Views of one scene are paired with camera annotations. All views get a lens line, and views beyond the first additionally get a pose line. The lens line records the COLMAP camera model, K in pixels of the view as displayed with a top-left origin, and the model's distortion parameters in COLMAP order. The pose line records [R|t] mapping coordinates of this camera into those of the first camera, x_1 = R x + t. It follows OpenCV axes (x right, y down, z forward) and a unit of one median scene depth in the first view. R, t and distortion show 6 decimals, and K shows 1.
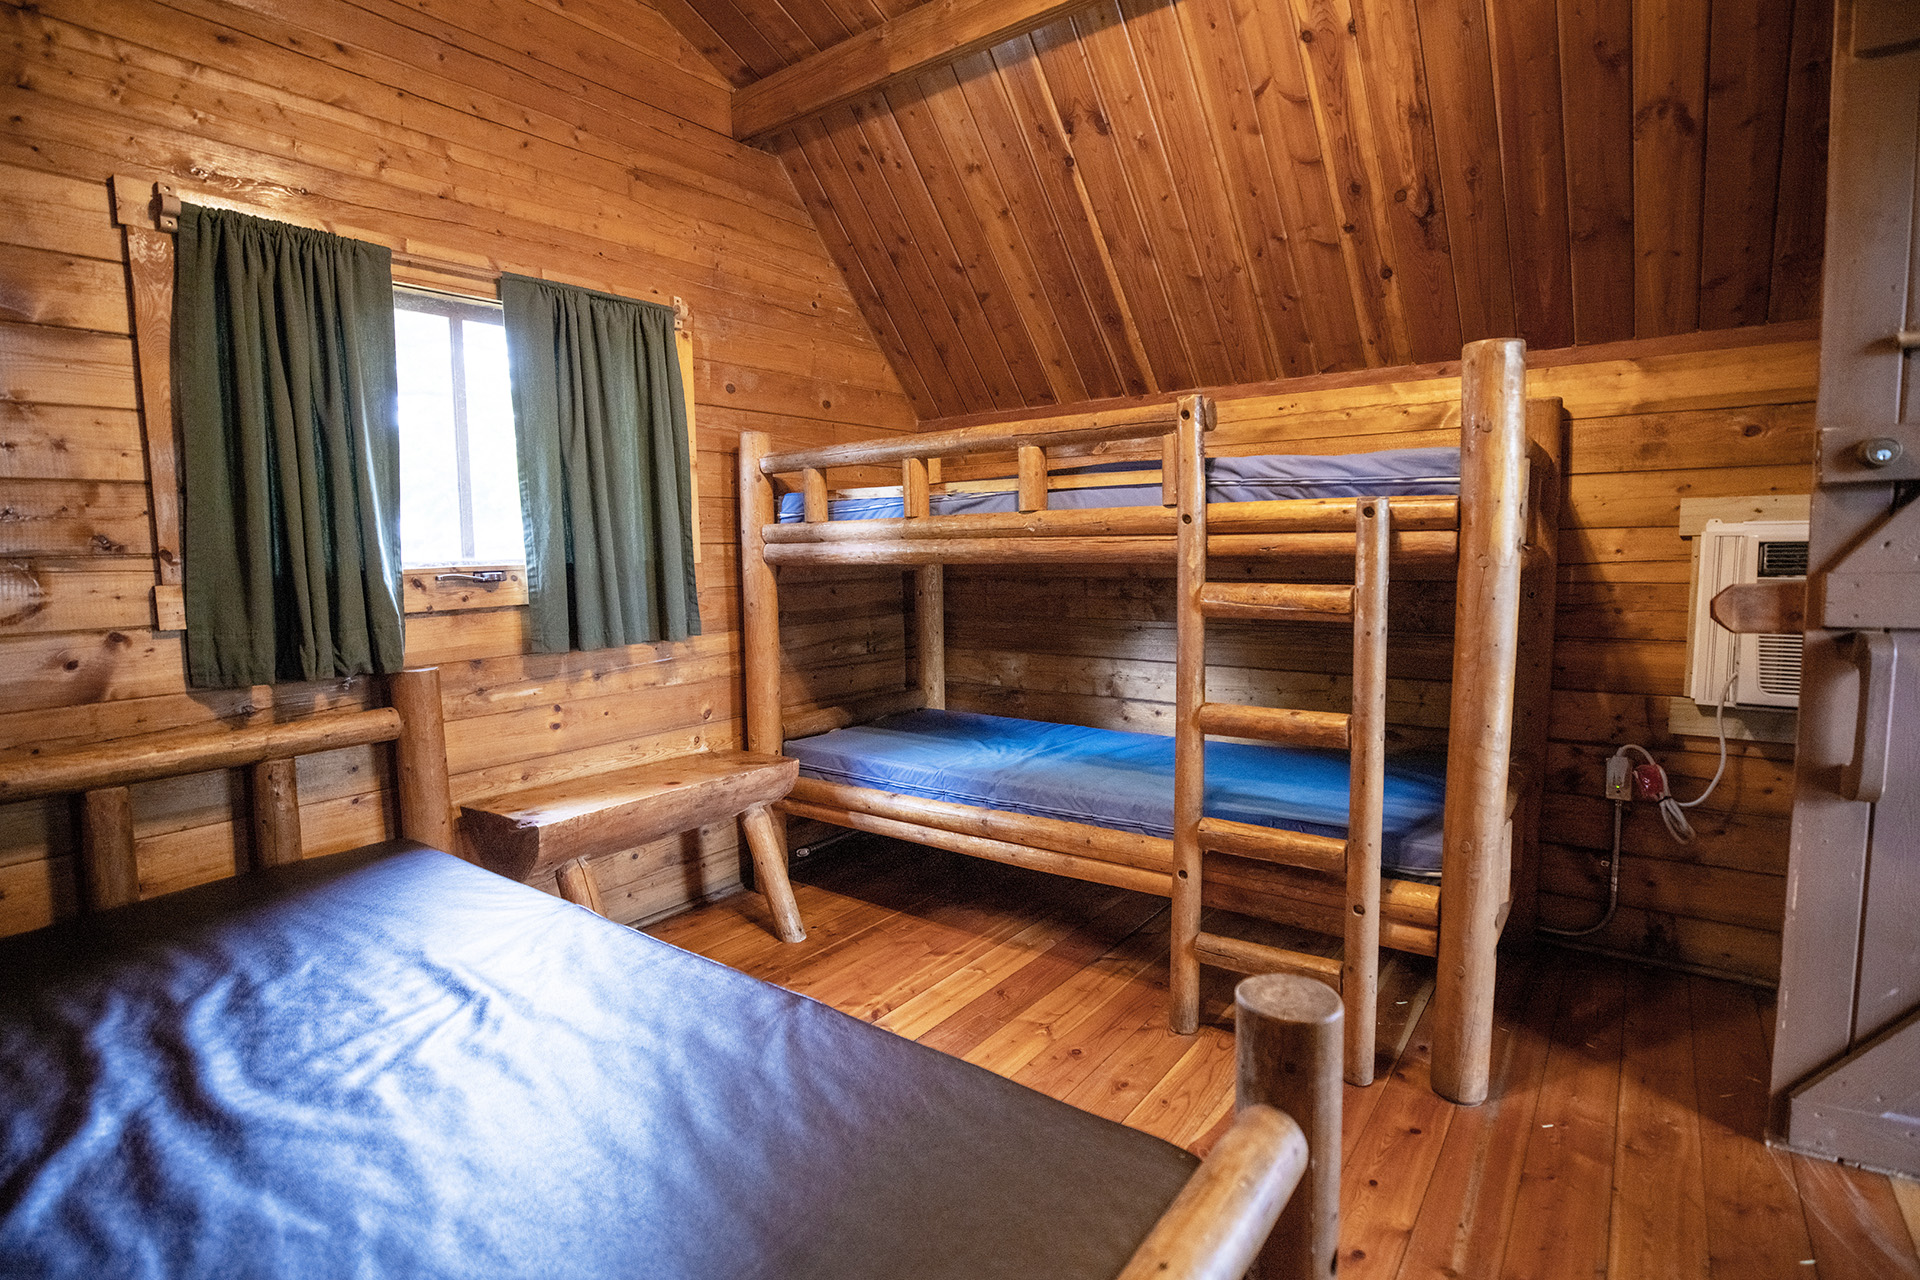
lens RADIAL K [[914.0, 0, 964.2], [0, 914.0, 637.0], [0, 0, 1]] dist [-0.042627, 0.010783]
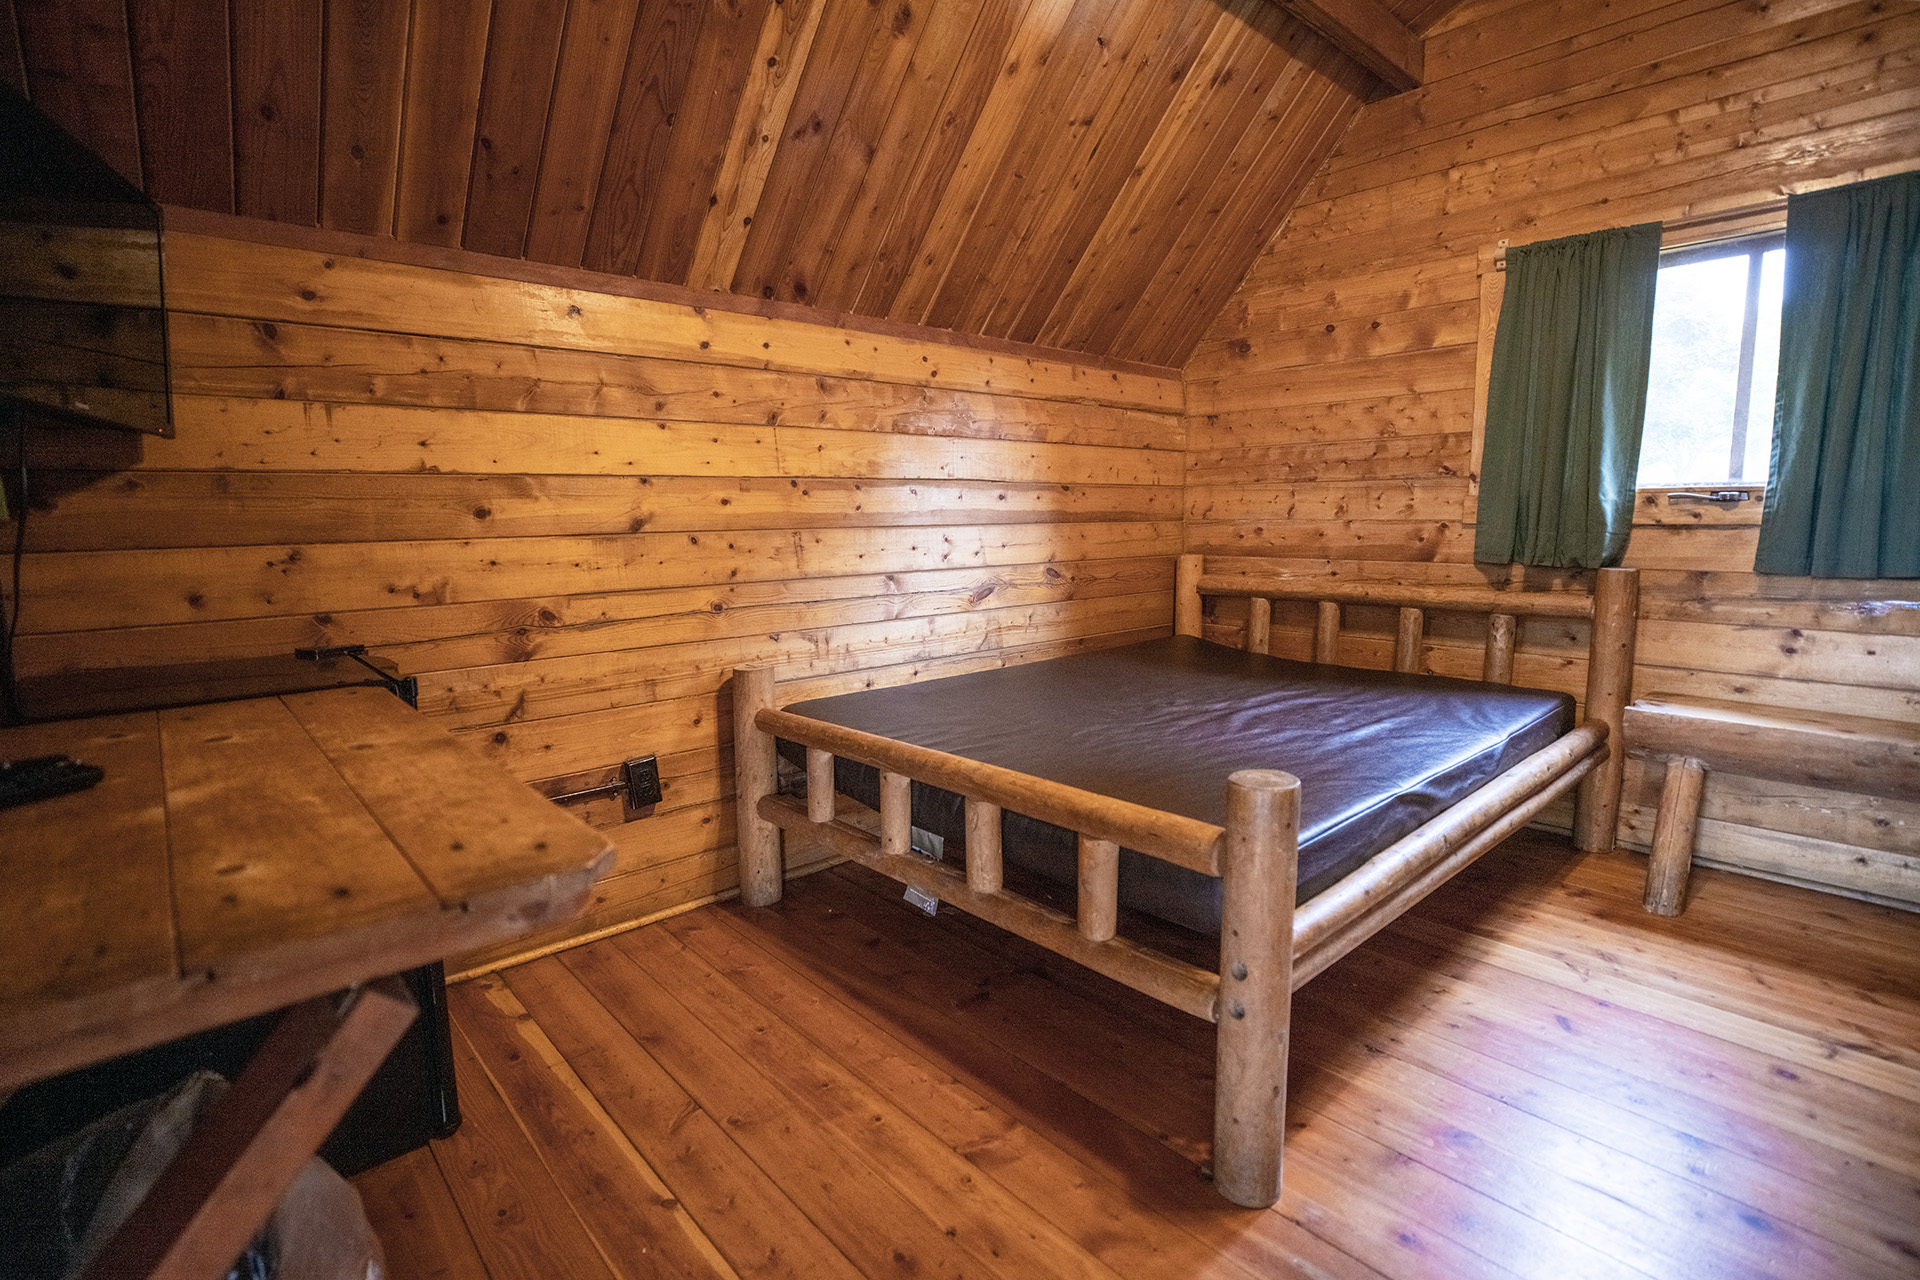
lens RADIAL K [[914.0, 0, 960.4], [0, 914.0, 642.6], [0, 0, 1]] dist [-0.042627, 0.010783]
pose [[-0.203208, 0.162919, -0.965486, 0.812352], [-0.081153, 0.979865, 0.182426, -0.016643], [0.975767, 0.115422, -0.185895, 0.363045]]
